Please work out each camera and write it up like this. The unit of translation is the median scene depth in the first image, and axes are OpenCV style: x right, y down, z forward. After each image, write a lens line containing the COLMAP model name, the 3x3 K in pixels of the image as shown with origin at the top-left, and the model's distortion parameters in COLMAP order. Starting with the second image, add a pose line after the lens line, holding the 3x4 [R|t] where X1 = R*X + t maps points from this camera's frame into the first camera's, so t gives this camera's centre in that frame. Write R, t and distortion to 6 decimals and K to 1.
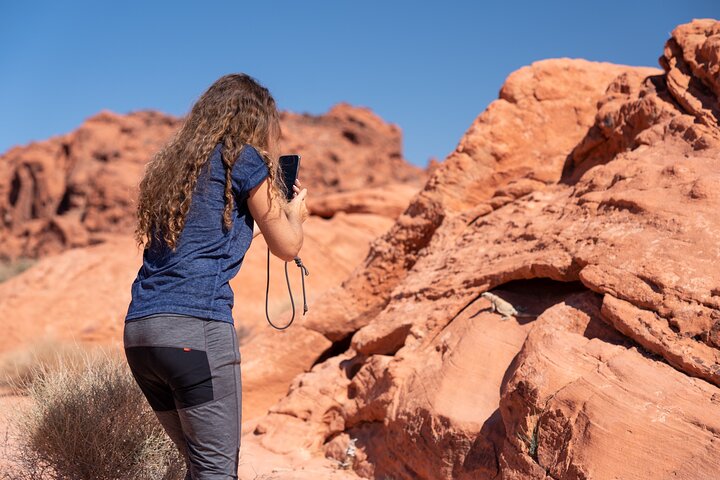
lens RADIAL K [[723.4, 0, 355.3], [0, 723.4, 249.1], [0, 0, 1]] dist [0.039419, -0.026964]
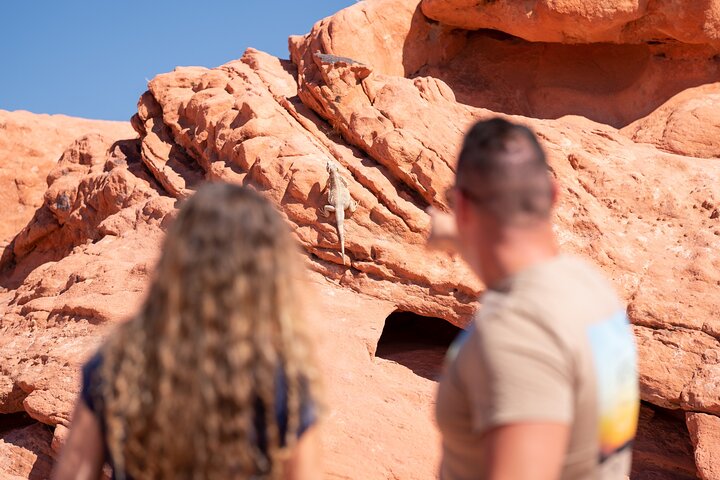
lens RADIAL K [[723.4, 0, 355.3], [0, 723.4, 249.1], [0, 0, 1]] dist [0.039419, -0.026964]
pose [[0.750785, 0.043838, 0.659090, 0.083060], [0.056131, 0.989952, -0.129785, -0.013194], [-0.658157, 0.134436, 0.740781, 0.254996]]
